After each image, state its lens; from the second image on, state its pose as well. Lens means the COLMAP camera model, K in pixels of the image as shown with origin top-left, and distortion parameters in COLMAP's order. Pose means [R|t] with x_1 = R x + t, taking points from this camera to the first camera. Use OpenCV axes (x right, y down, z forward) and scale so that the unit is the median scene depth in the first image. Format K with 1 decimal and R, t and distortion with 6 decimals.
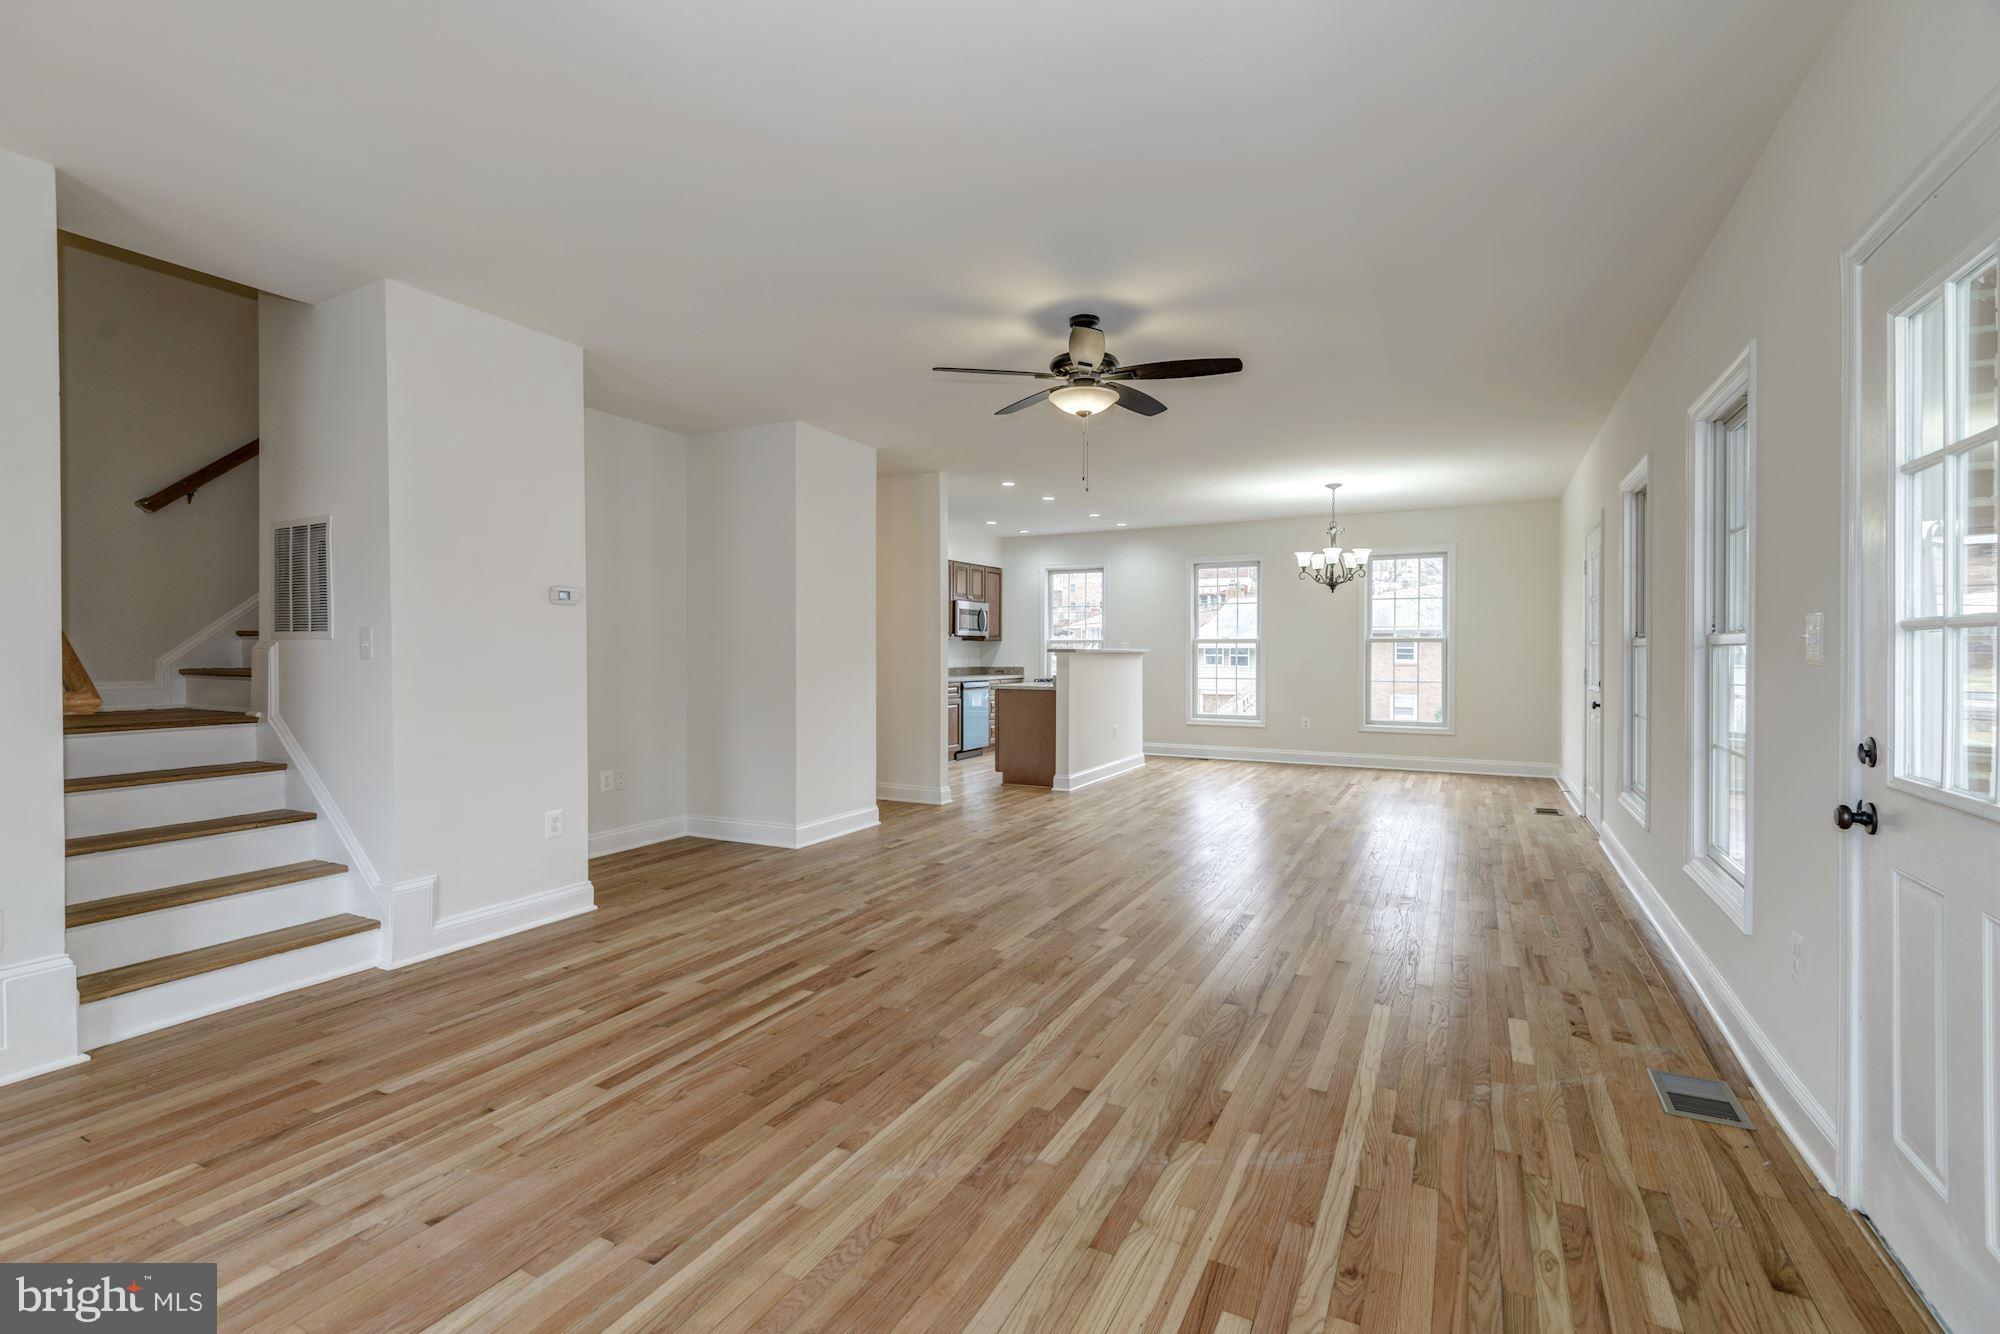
lens RADIAL K [[897.1, 0, 990.4], [0, 897.1, 658.9], [0, 0, 1]] dist [0.038512, -0.018828]
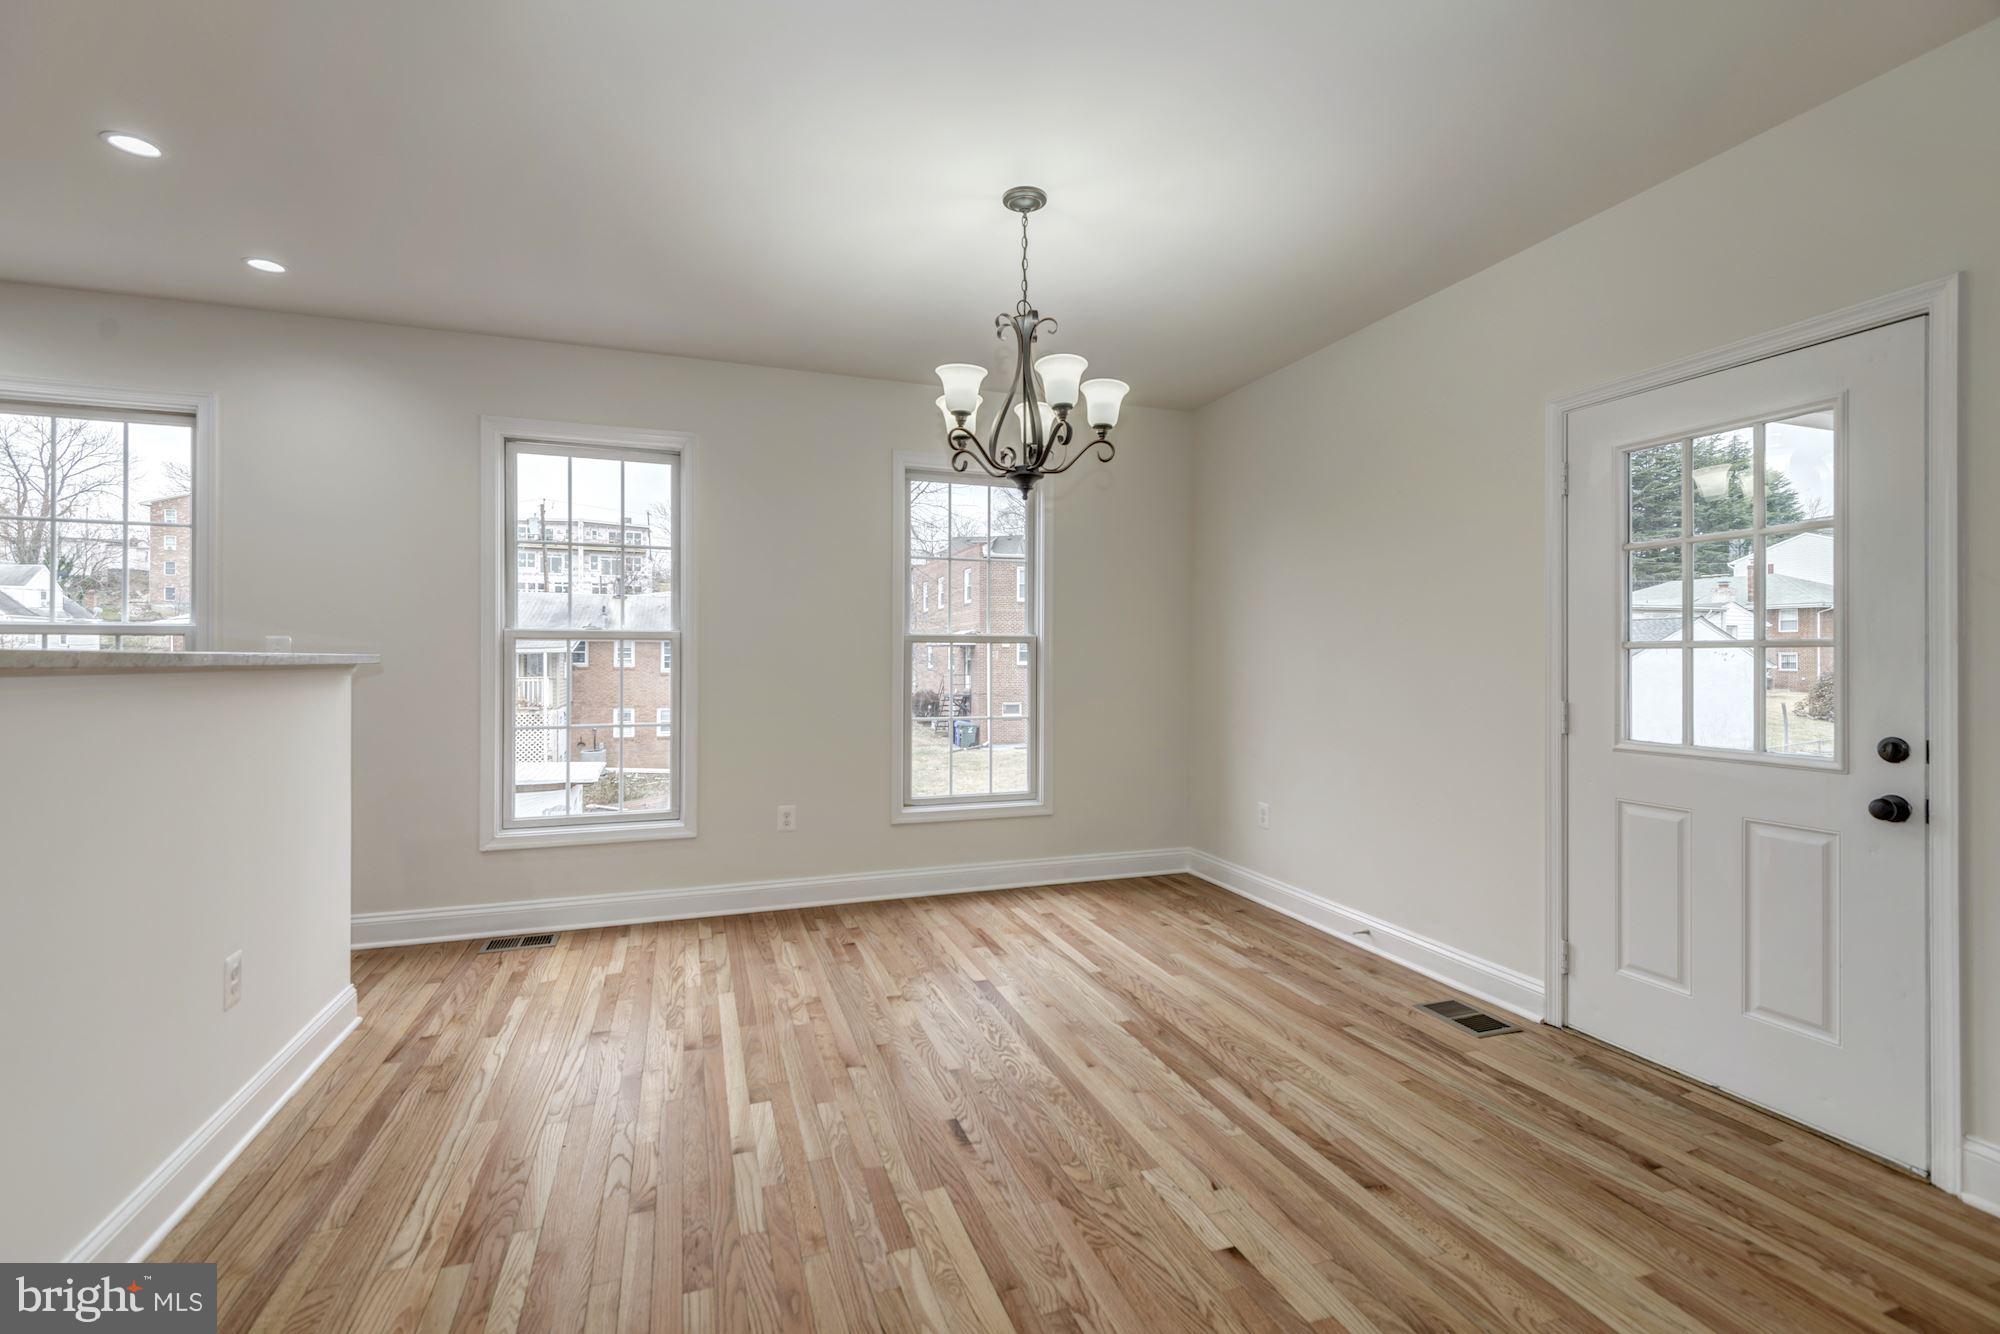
lens RADIAL K [[897.1, 0, 990.4], [0, 897.1, 658.9], [0, 0, 1]] dist [0.038512, -0.018828]
pose [[0.689829, 0.000195, 0.723973, 0.226592], [0.004637, 0.999978, -0.004687, -0.016611], [-0.723958, 0.006590, 0.689813, 1.506468]]
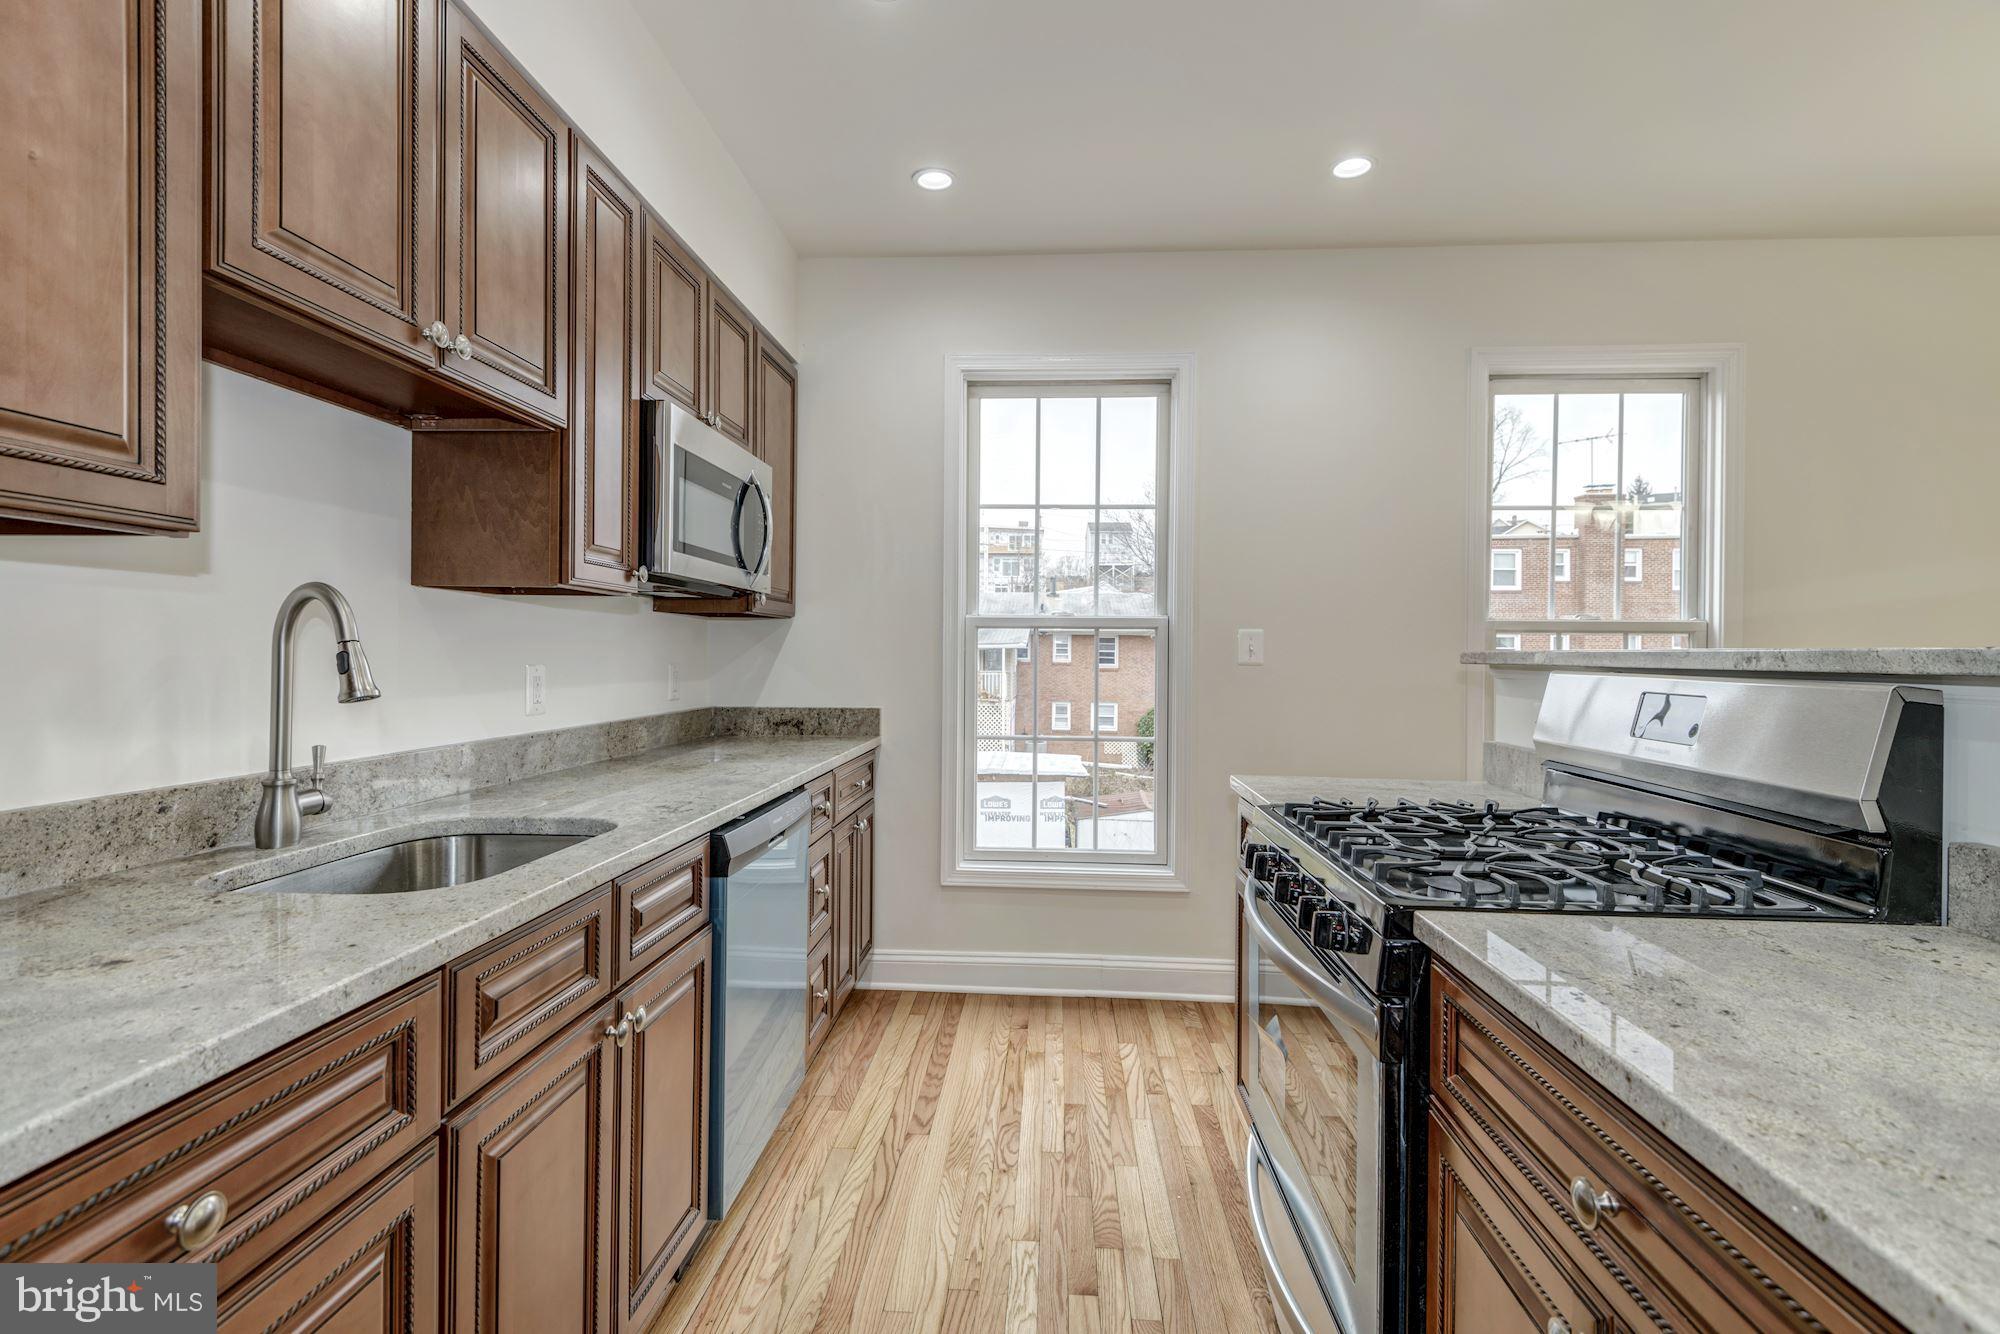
lens RADIAL K [[897.1, 0, 990.4], [0, 897.1, 658.9], [0, 0, 1]] dist [0.038512, -0.018828]
pose [[0.914201, 0.005362, 0.405226, -0.134956], [-0.005549, 0.999984, -0.000715, -0.019594], [-0.405224, -0.001595, 0.914216, 2.047091]]
